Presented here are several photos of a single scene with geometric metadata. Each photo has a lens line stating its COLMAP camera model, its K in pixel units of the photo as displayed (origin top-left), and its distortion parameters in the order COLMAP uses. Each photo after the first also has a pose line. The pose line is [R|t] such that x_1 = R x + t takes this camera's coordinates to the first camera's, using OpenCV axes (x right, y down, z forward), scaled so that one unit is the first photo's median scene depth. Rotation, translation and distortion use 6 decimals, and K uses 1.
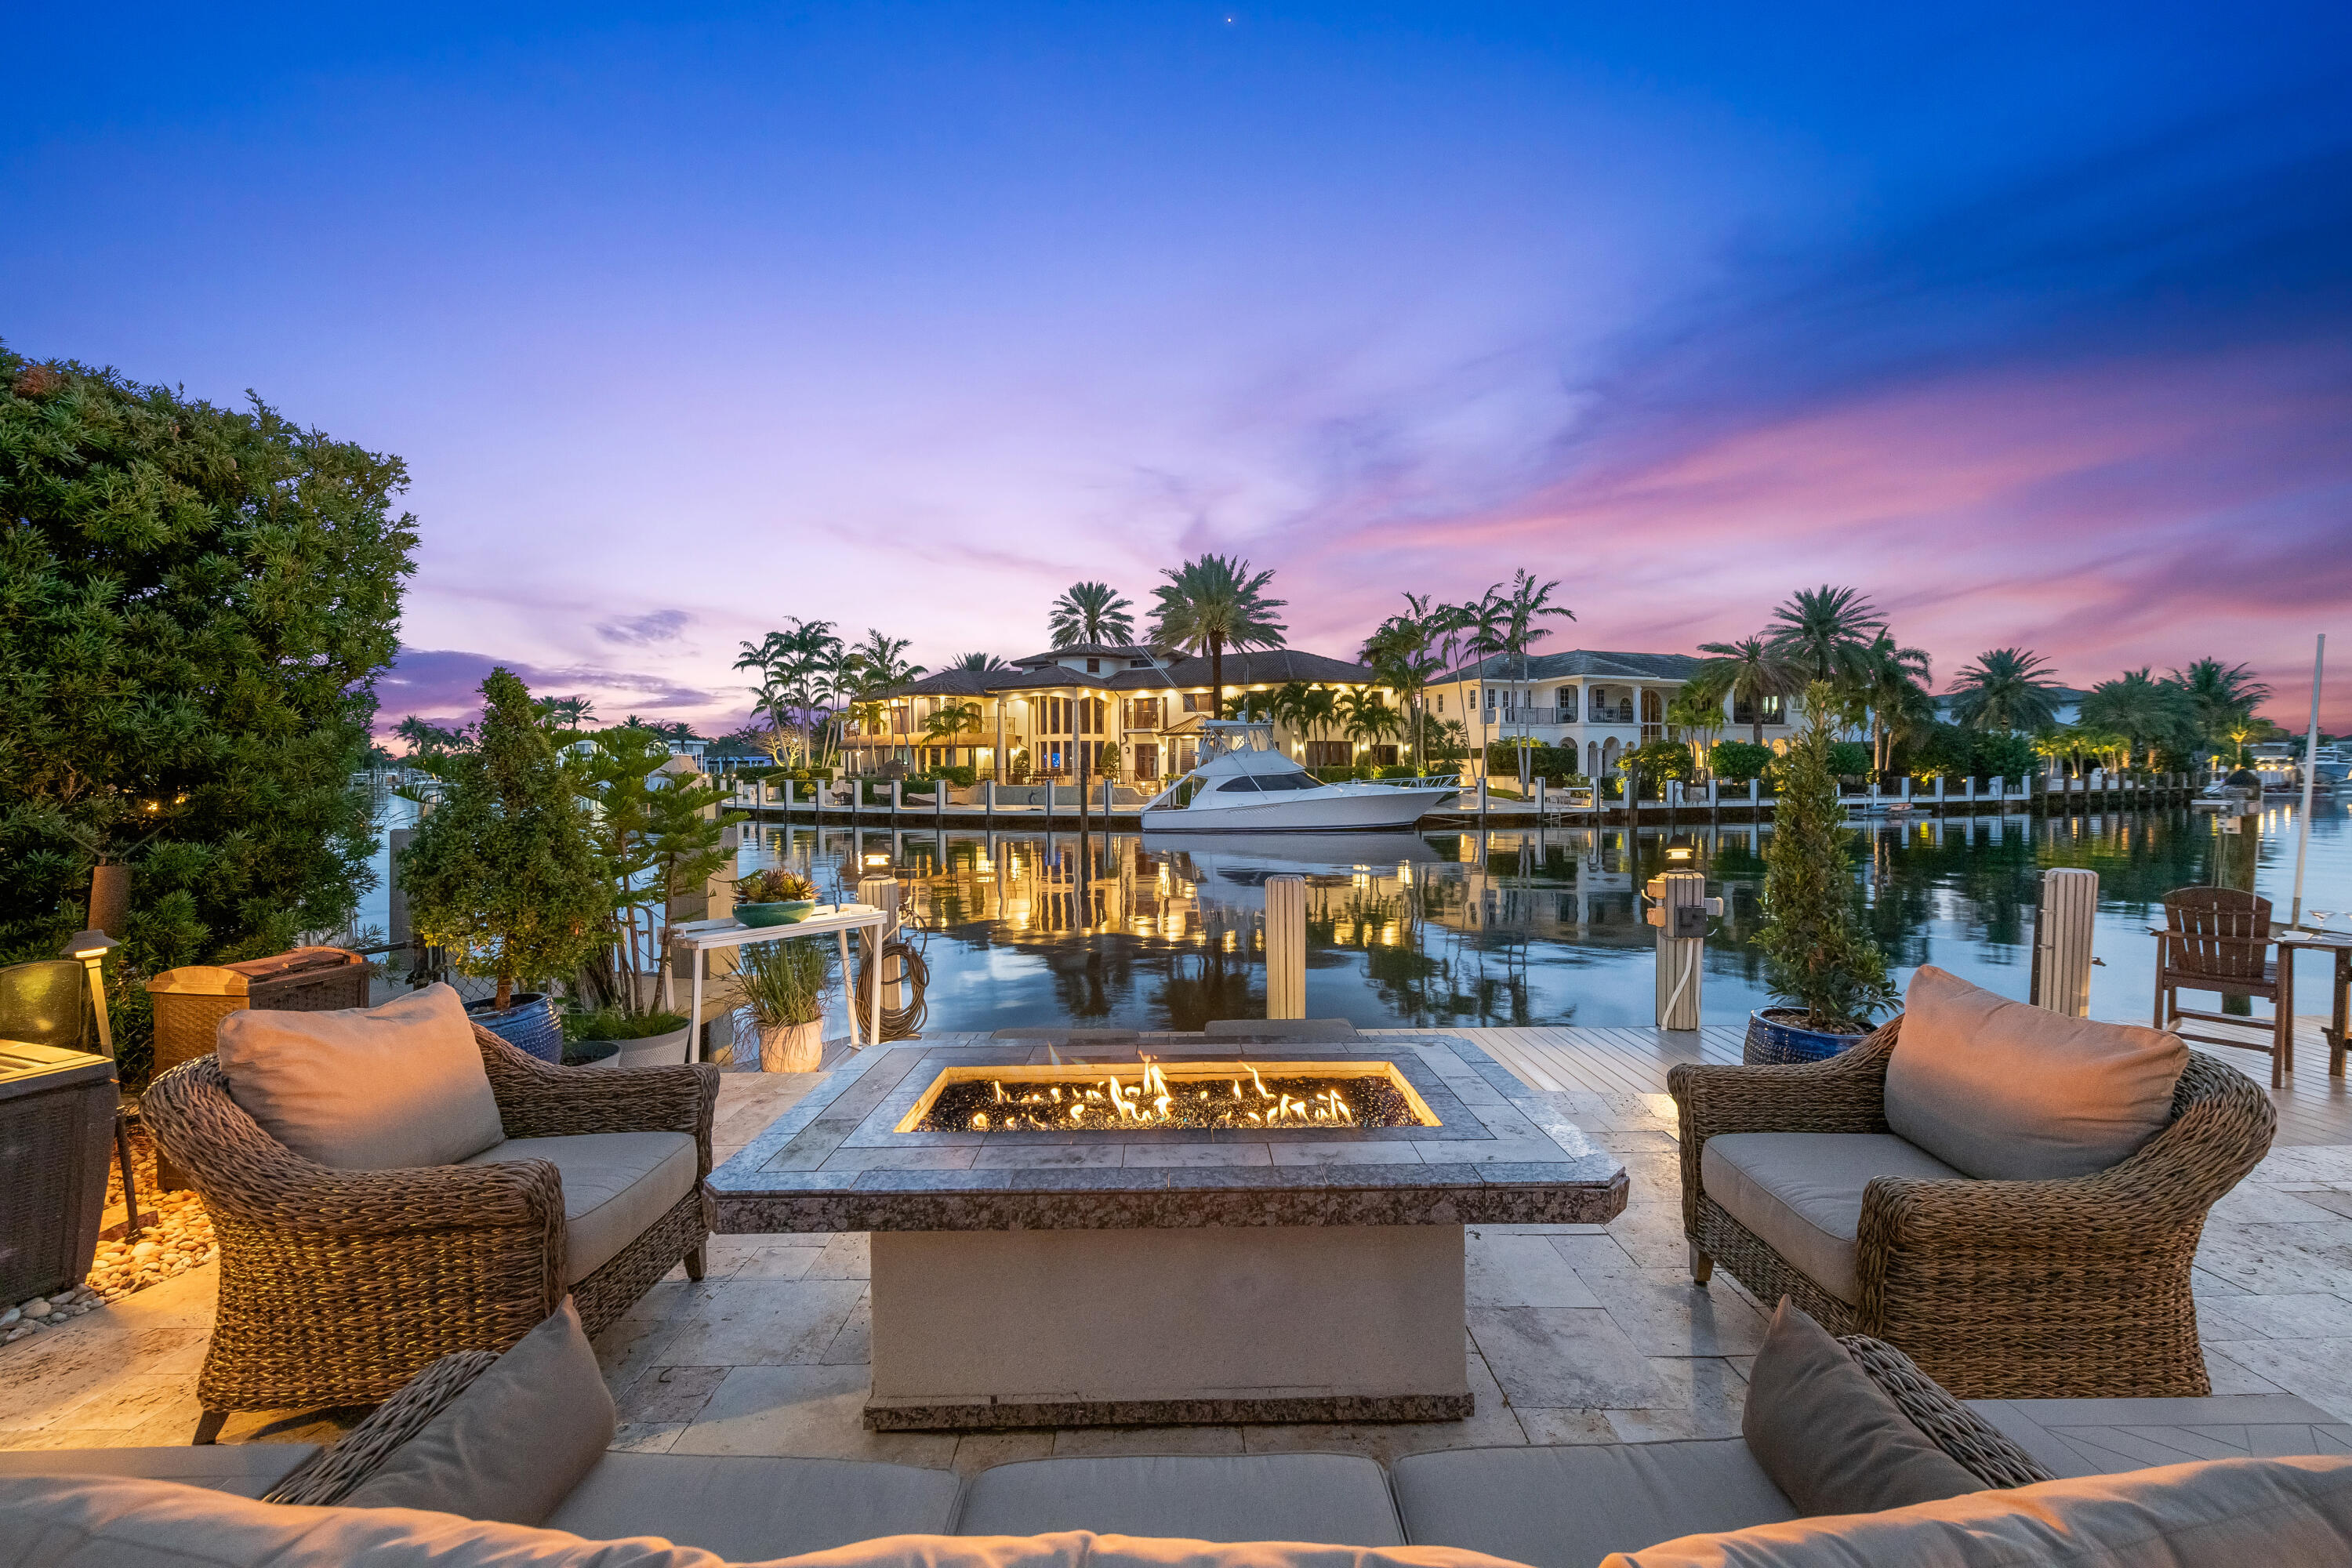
lens RADIAL K [[922.1, 0, 1187.5], [0, 922.1, 786.7], [0, 0, 1]] dist [0.000463, -0.004572]
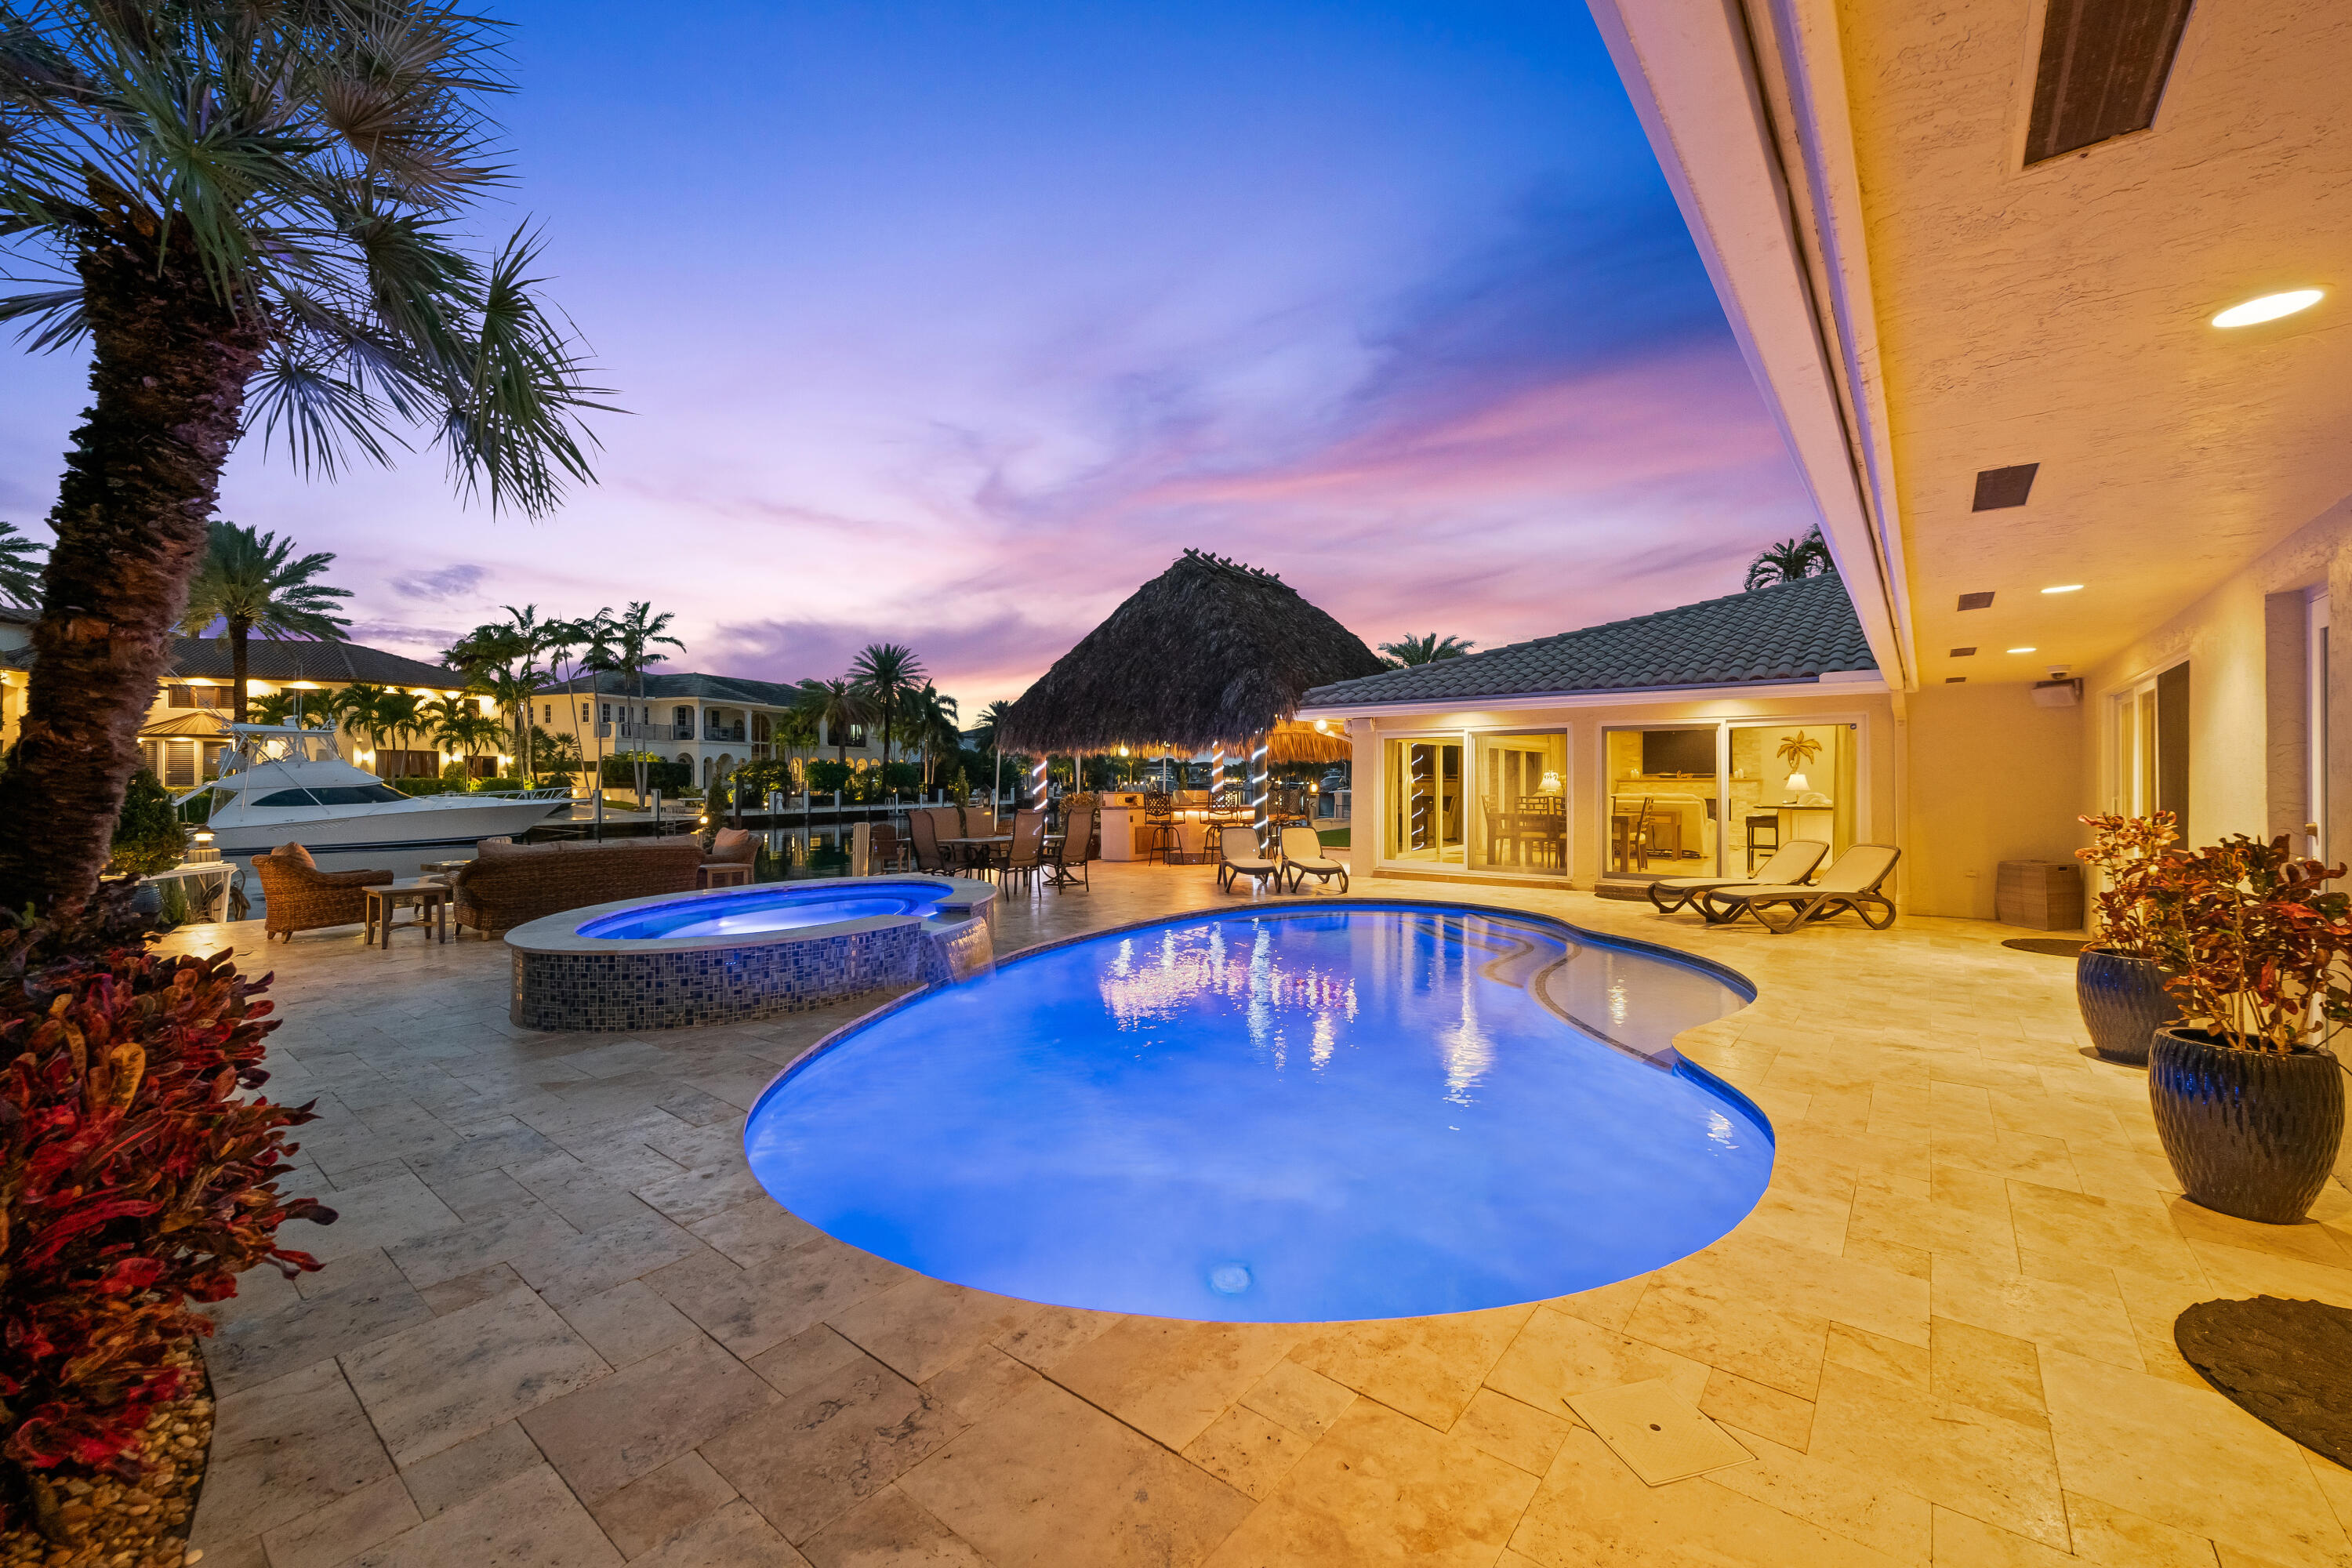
lens RADIAL K [[922.1, 0, 1187.5], [0, 922.1, 786.7], [0, 0, 1]] dist [0.000463, -0.004572]
pose [[0.635962, 0.000587, 0.771720, -0.057629], [0.010144, 0.999907, -0.009120, 0.002809], [-0.771654, 0.013628, 0.635897, -0.171499]]
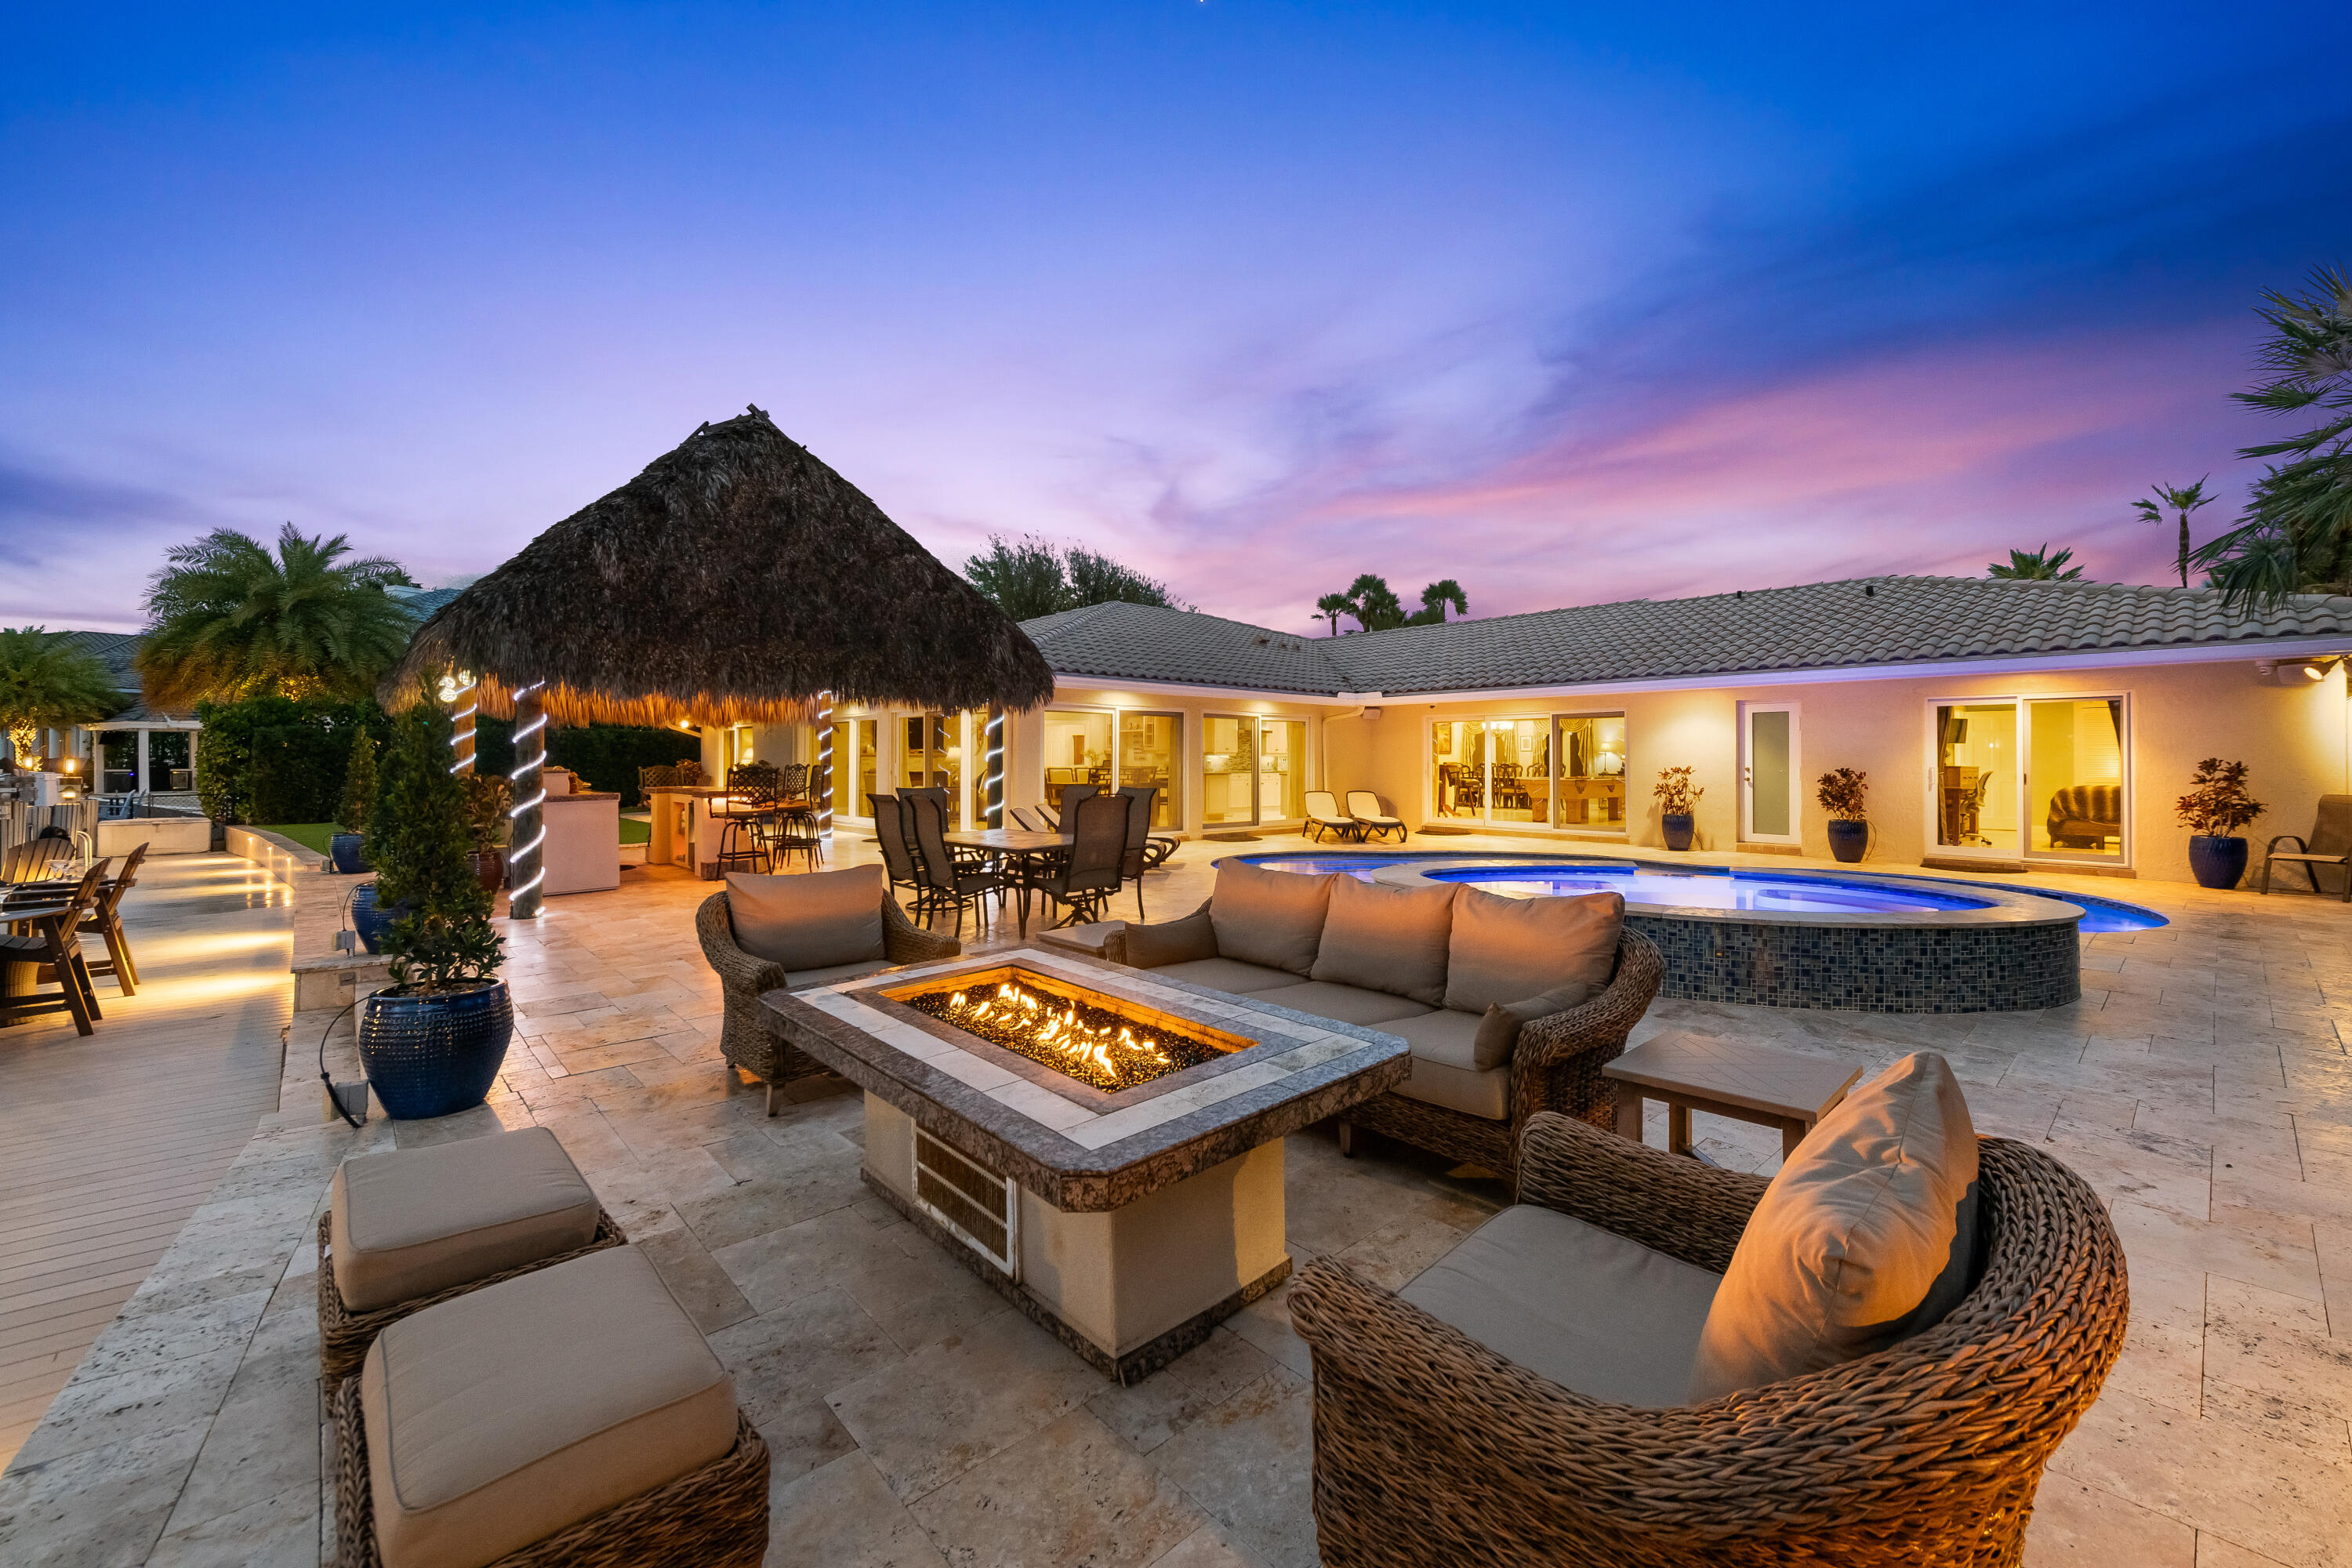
lens RADIAL K [[919.4, 0, 1173.7], [0, 919.4, 752.9], [0, 0, 1]] dist [0.007047, -0.004596]
pose [[-0.669725, 0.009809, 0.742544, -0.041785], [0.012817, 0.999916, -0.001649, -0.000097], [-0.742498, 0.008413, -0.669795, 0.068496]]
